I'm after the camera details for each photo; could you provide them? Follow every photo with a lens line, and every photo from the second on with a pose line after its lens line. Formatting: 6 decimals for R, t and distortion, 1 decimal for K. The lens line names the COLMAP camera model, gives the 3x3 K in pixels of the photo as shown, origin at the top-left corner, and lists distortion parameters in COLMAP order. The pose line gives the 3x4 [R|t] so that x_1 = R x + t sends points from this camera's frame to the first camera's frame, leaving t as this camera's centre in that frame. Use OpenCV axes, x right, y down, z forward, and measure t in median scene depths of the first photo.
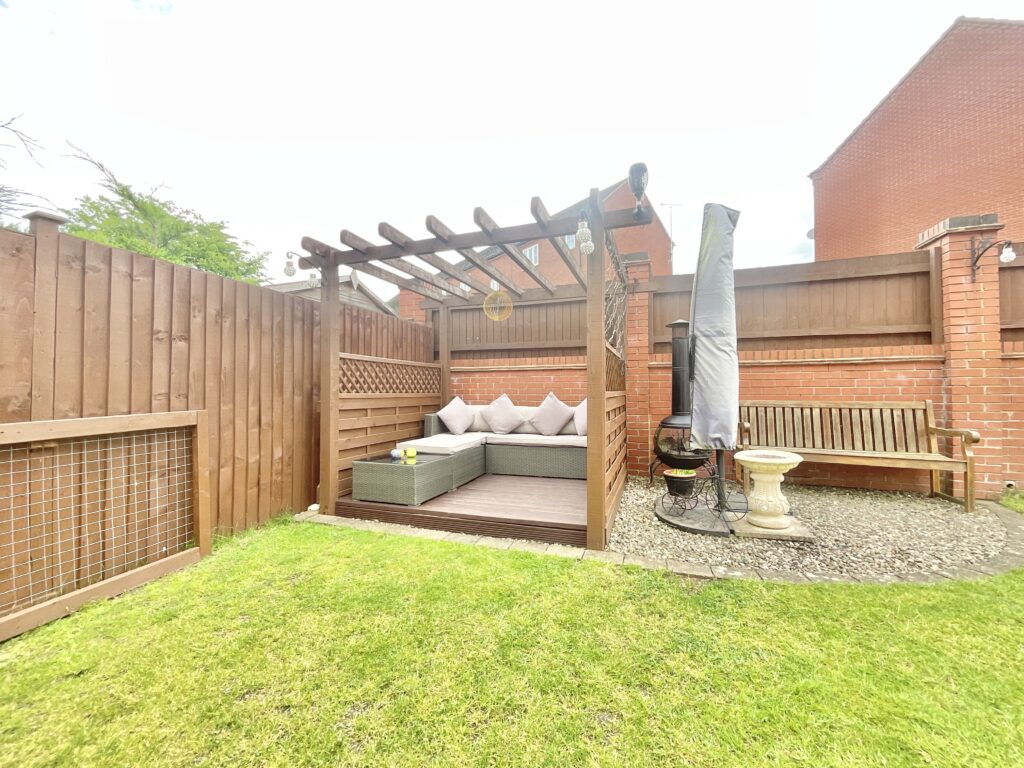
lens RADIAL K [[411.7, 0, 514.1], [0, 411.7, 380.5], [0, 0, 1]] dist [-0.003456, -0.000271]
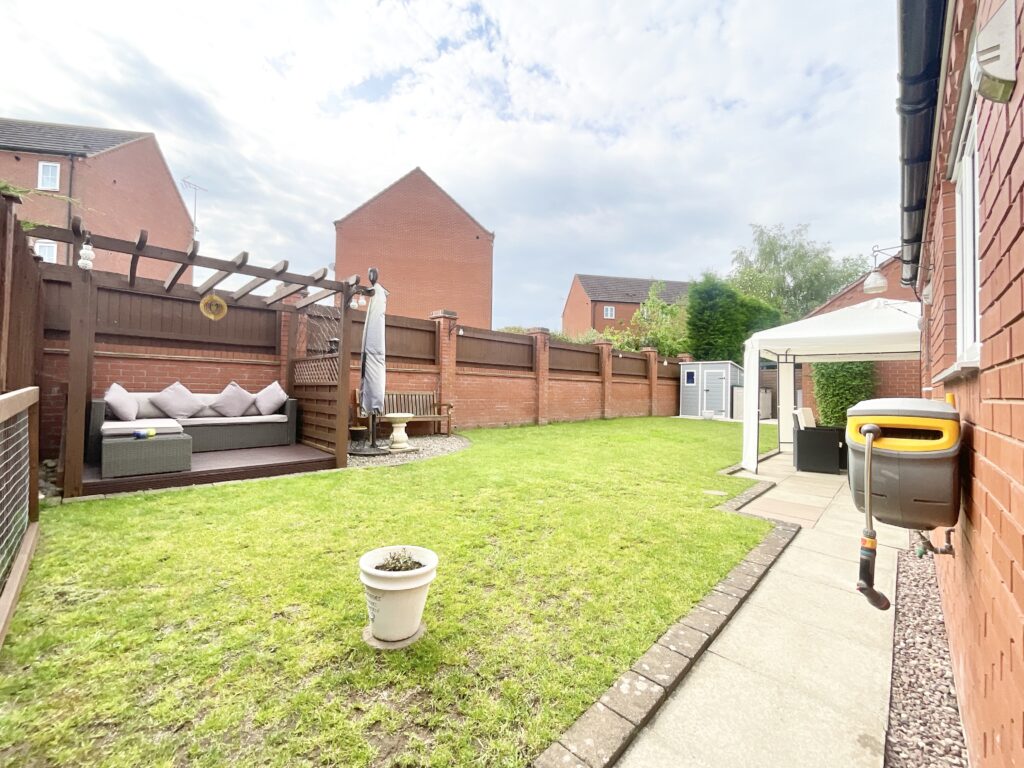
lens RADIAL K [[411.7, 0, 511.8], [0, 411.7, 385.4], [0, 0, 1]] dist [-0.003456, -0.000271]
pose [[0.428681, 0.024758, 0.903117, -0.787961], [-0.036910, 0.999270, -0.009873, 0.025809], [-0.902702, -0.029102, 0.429282, -0.311596]]
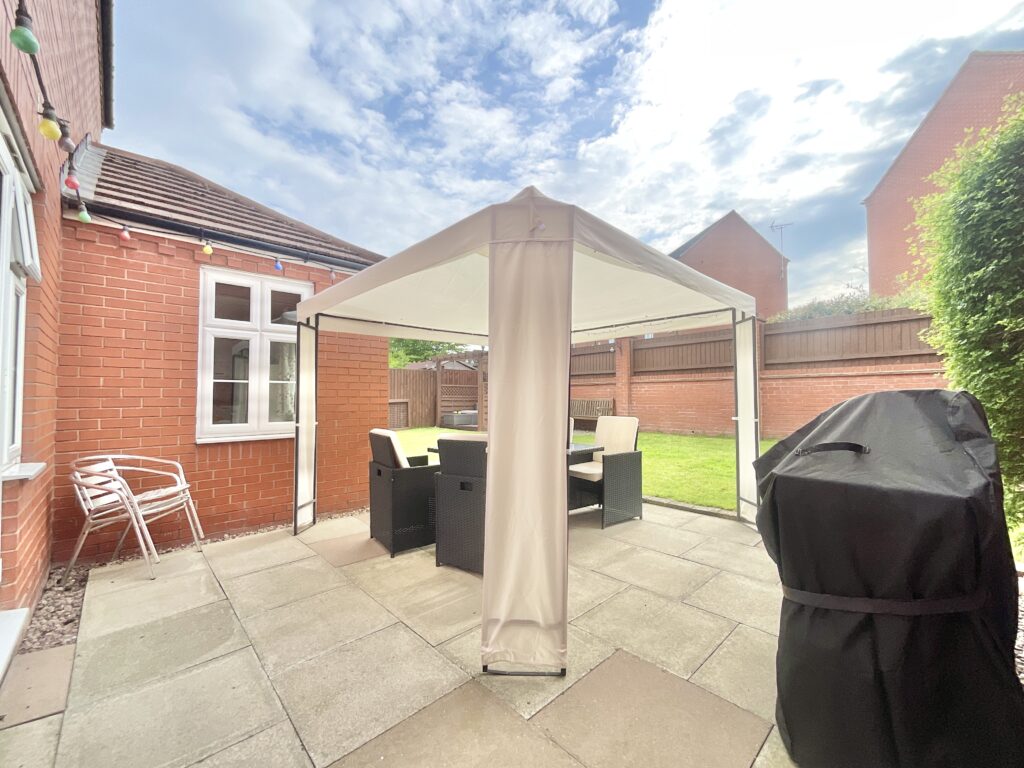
lens RADIAL K [[411.7, 0, 511.7], [0, 411.7, 386.5], [0, 0, 1]] dist [-0.003456, -0.000271]
pose [[0.886842, -0.015634, -0.461808, 1.668996], [0.012269, 0.999872, -0.010288, -0.007727], [0.461909, 0.003458, 0.886920, -1.790095]]
